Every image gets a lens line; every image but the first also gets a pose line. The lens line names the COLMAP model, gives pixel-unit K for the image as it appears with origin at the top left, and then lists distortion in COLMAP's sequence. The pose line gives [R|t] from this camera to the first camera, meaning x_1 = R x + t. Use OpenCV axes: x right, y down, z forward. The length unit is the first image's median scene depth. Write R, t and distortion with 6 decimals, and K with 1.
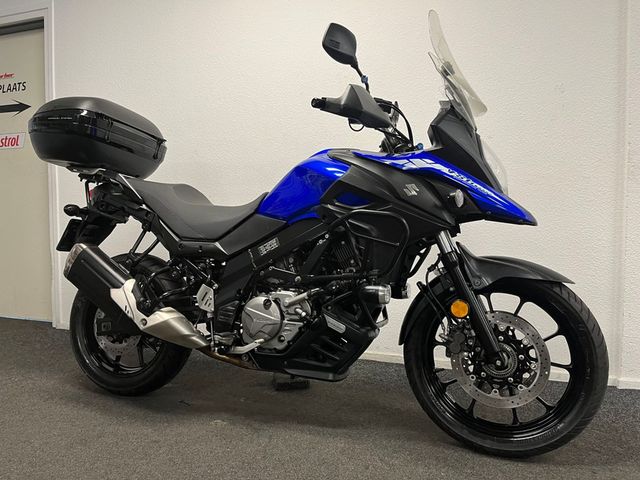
lens RADIAL K [[490.9, 0, 320.0], [0, 490.9, 240.0], [0, 0, 1]] dist [0.040364, -0.000866]
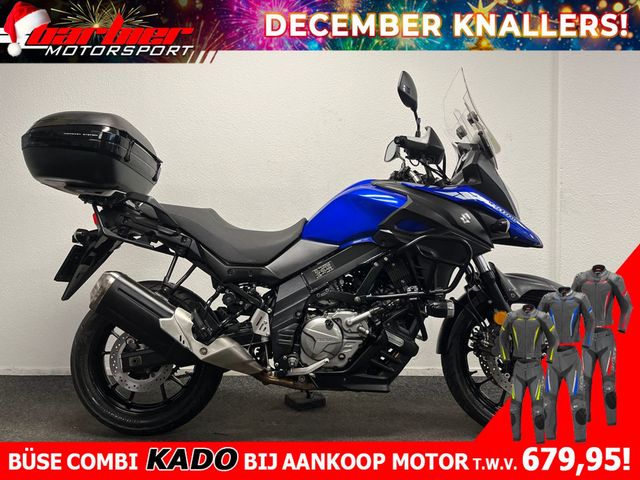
lens RADIAL K [[482.7, 0, 320.0], [0, 482.7, 240.0], [0, 0, 1]] dist [0.070393, -0.098832]
pose [[0.944354, -0.004245, 0.328903, -0.453983], [0.018875, 0.998968, -0.041302, -0.007663], [-0.328388, 0.045211, 0.943460, 0.020649]]
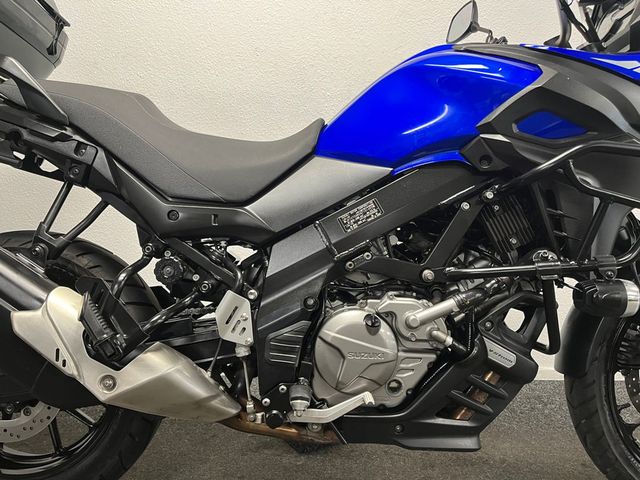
lens RADIAL K [[482.7, 0, 320.0], [0, 482.7, 240.0], [0, 0, 1]] dist [0.070393, -0.098832]
pose [[0.938668, -0.016791, 0.344414, -0.327413], [0.000830, 0.998921, 0.046436, 0.016093], [-0.344822, -0.043302, 0.937669, 0.525530]]
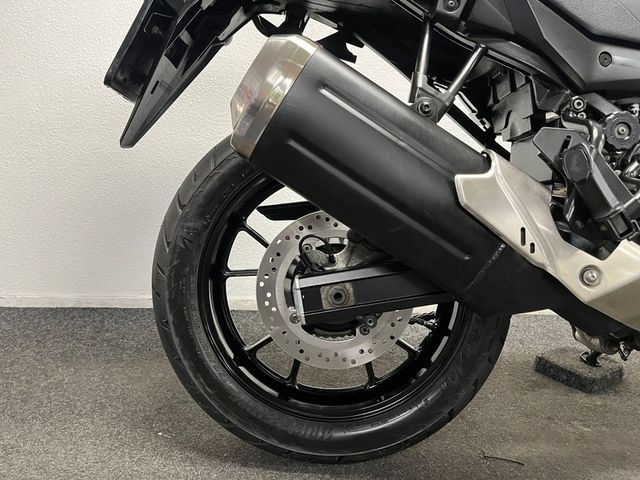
lens RADIAL K [[482.7, 0, 320.0], [0, 482.7, 240.0], [0, 0, 1]] dist [0.070393, -0.098832]
pose [[0.936453, -0.034753, 0.349068, -0.631393], [-0.004888, 0.993691, 0.112045, 0.108086], [-0.350760, -0.106631, 0.930375, 0.771388]]
